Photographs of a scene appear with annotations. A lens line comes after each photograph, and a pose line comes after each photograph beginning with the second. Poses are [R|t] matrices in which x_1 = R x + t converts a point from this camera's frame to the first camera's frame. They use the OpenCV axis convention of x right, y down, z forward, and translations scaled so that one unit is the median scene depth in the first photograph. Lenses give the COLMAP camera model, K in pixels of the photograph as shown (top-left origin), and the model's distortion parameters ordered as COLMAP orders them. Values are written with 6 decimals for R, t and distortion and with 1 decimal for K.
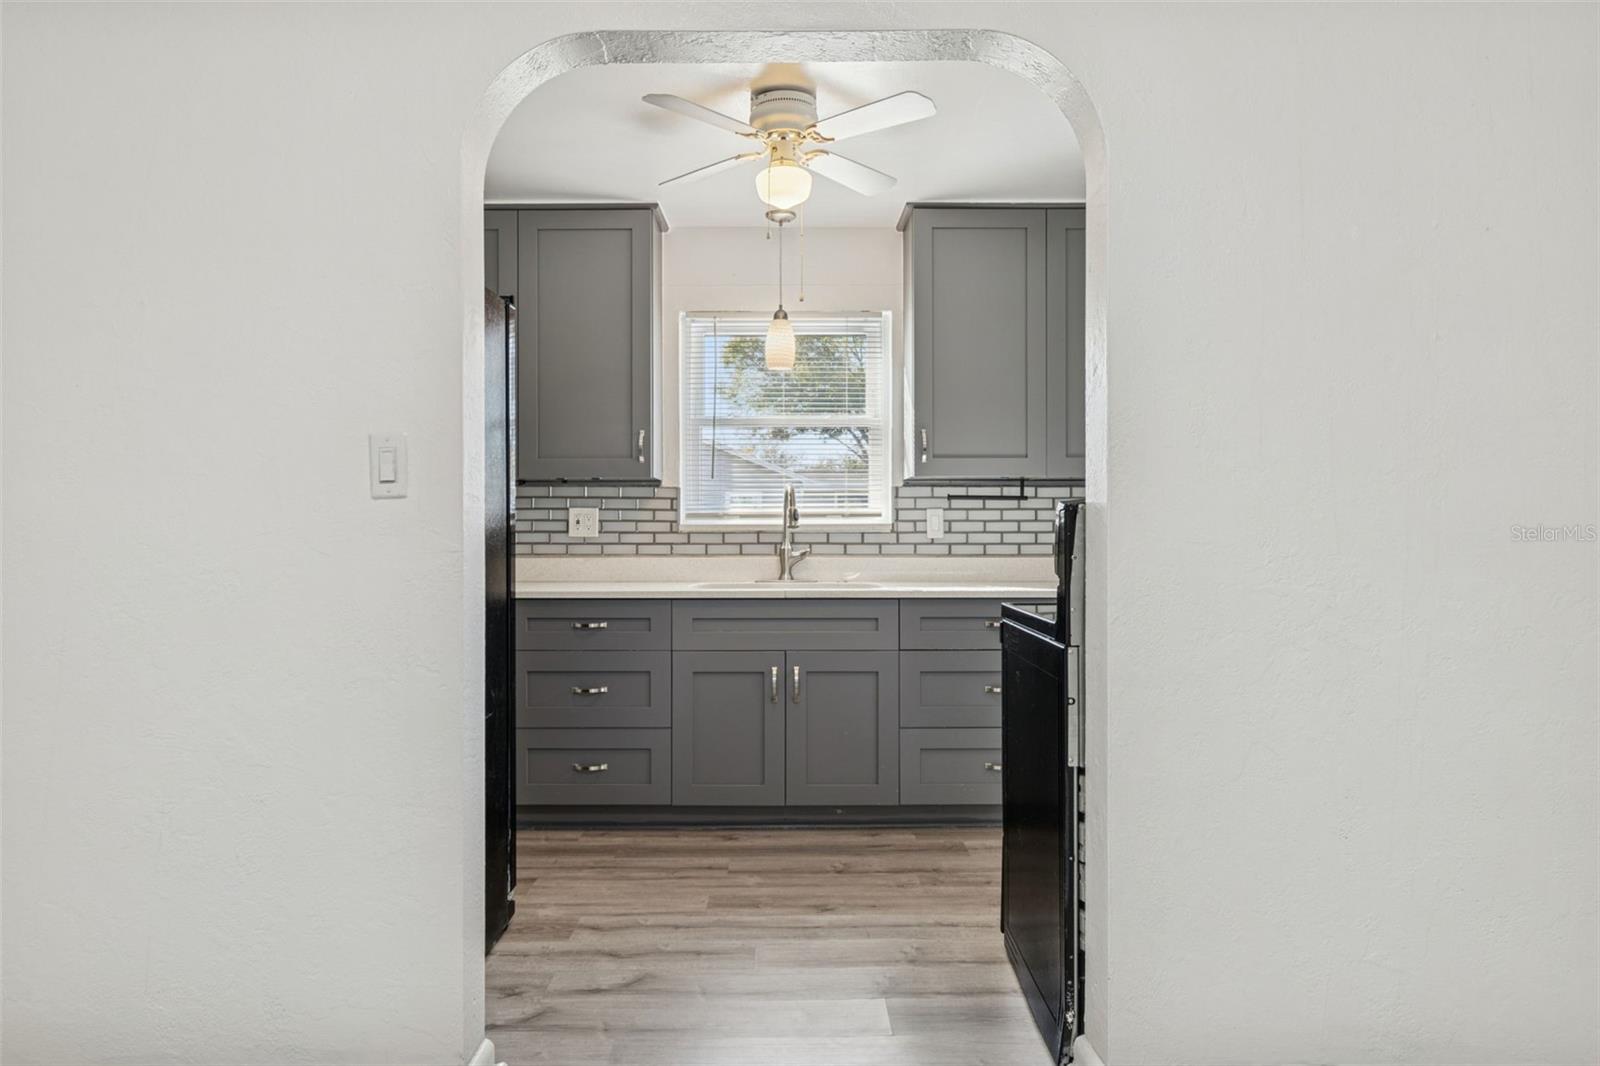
lens RADIAL K [[1009.3, 0, 800.0], [0, 1009.3, 533.0], [0, 0, 1]] dist [-0.002313, -0.000632]
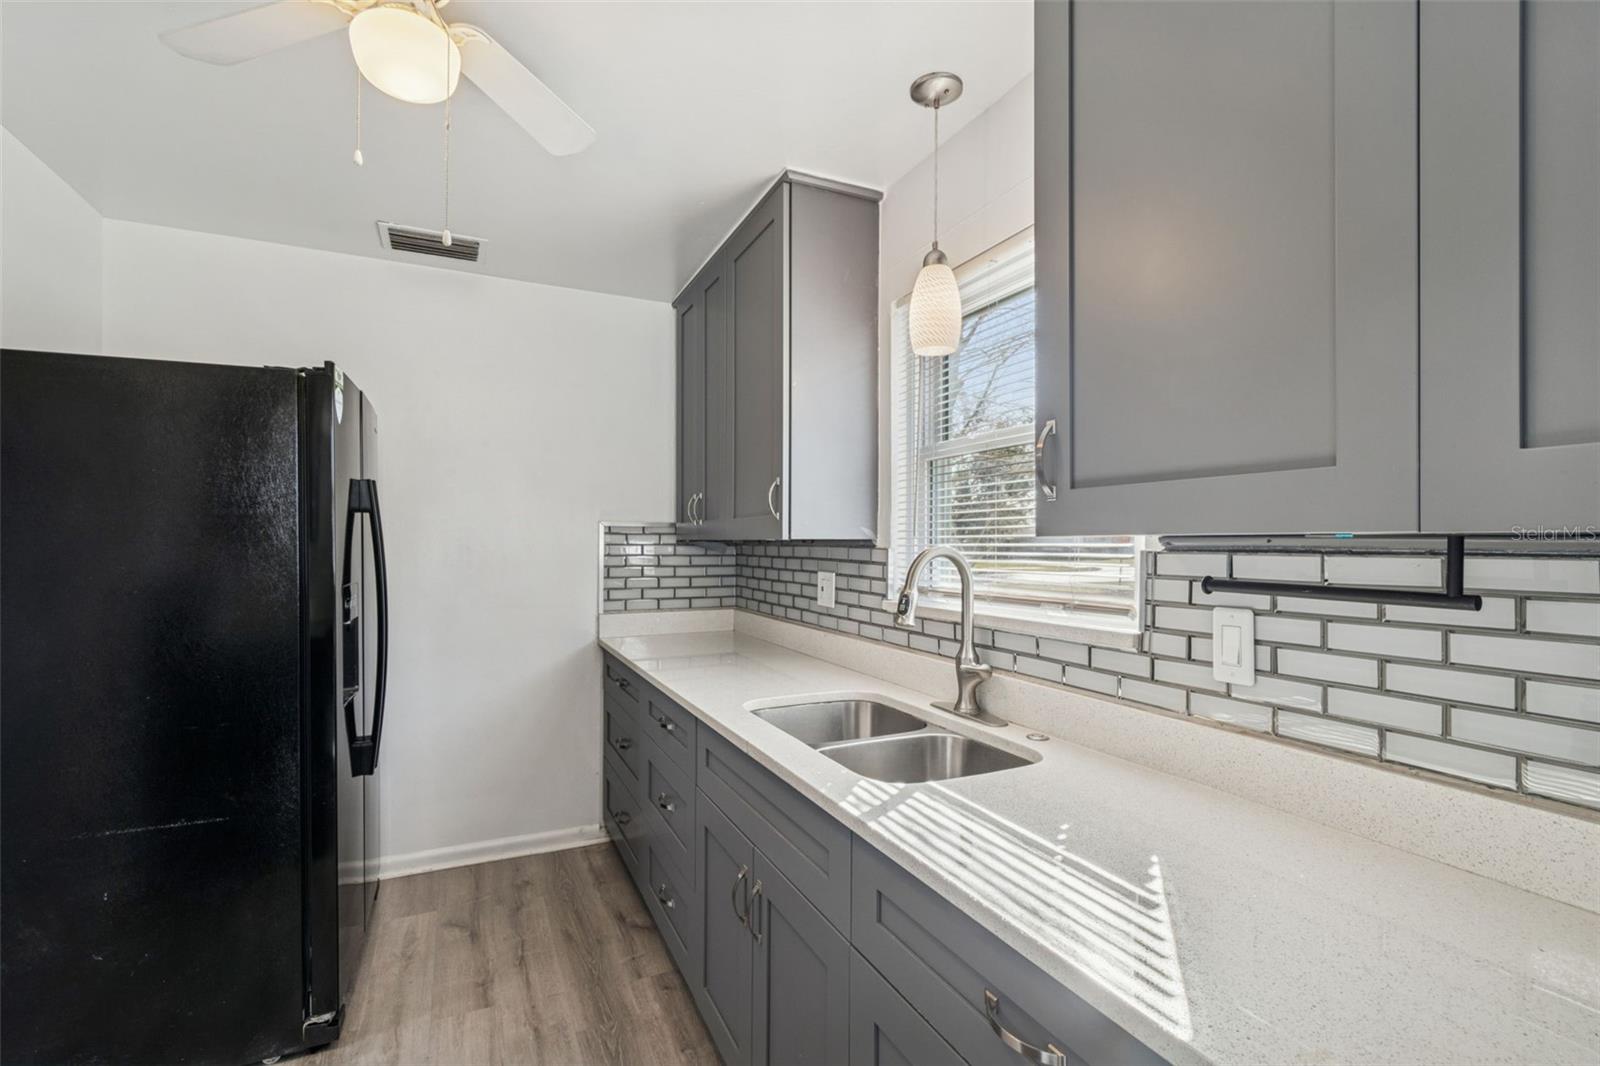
lens RADIAL K [[717.6, 0, 809.2], [0, 717.6, 542.7], [0, 0, 1]] dist [-0.001933, -0.000226]
pose [[0.436957, 0.002665, -0.899478, 0.313343], [-0.016325, 0.999854, -0.004968, -0.045829], [0.899334, 0.016854, 0.436937, 0.727427]]
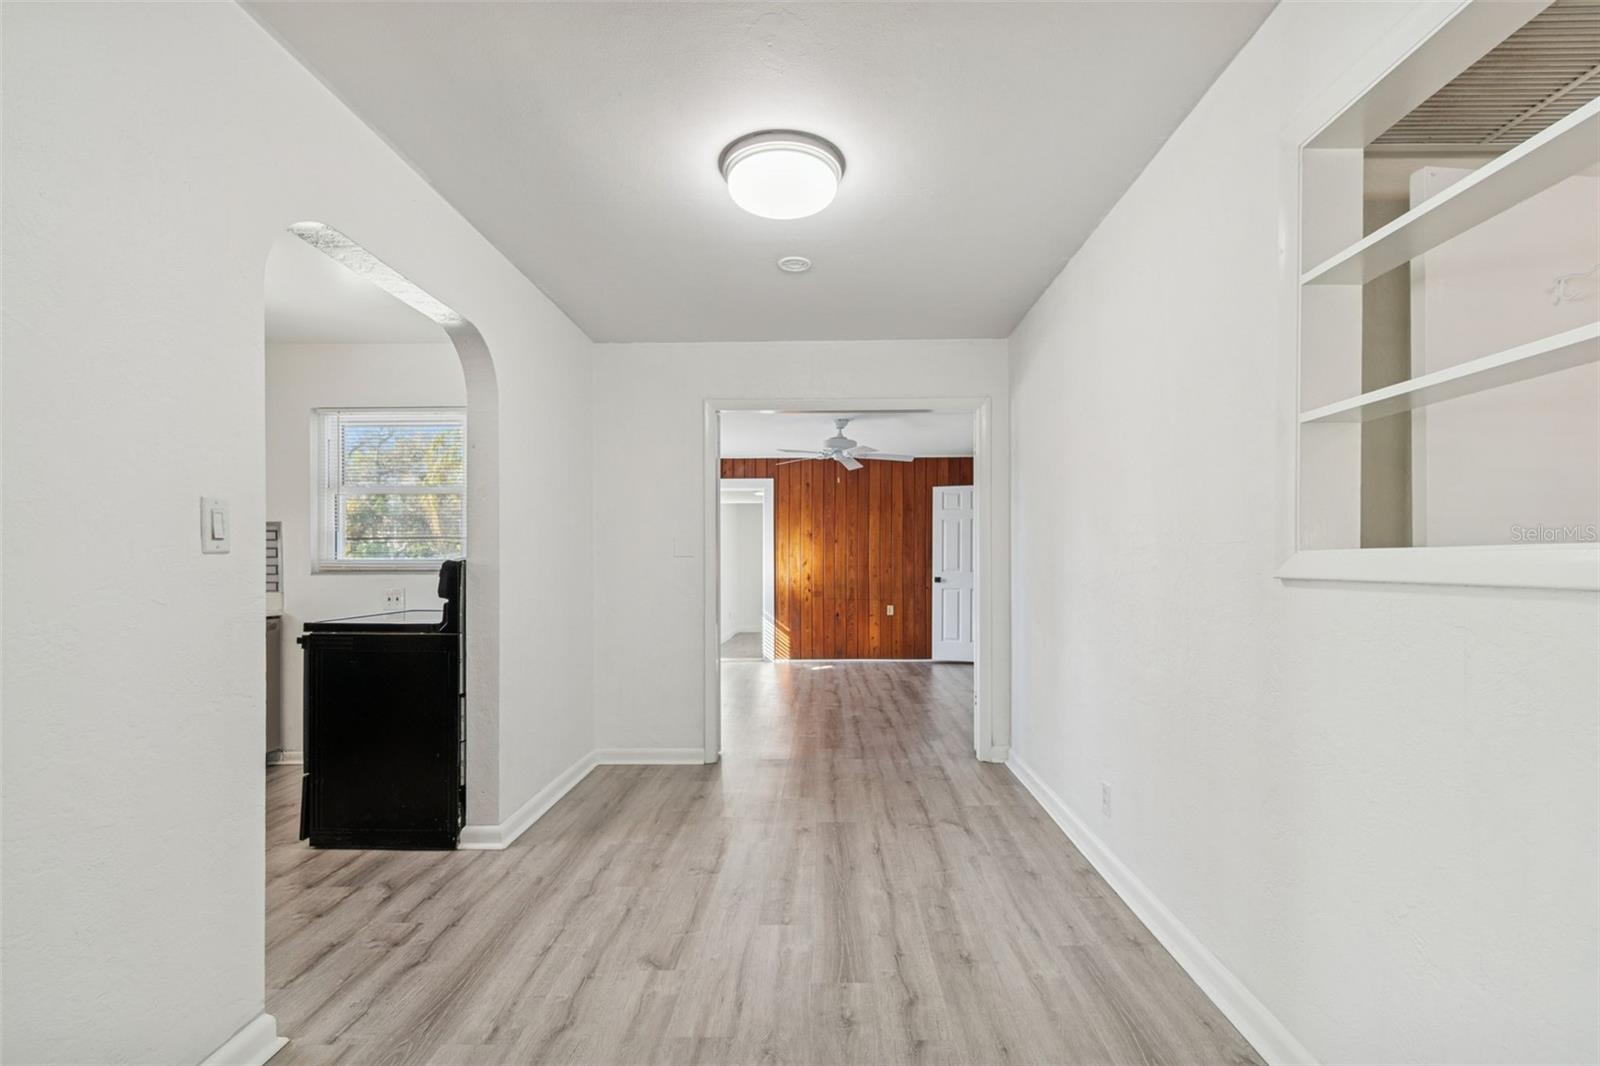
lens RADIAL K [[705.9, 0, 805.7], [0, 705.9, 563.2], [0, 0, 1]] dist [-0.000194, 0.000166]
pose [[0.028909, 0.008027, 0.999550, -0.525720], [0.005040, 0.999954, -0.008176, -0.005667], [-0.999569, 0.005274, 0.028867, 0.131458]]
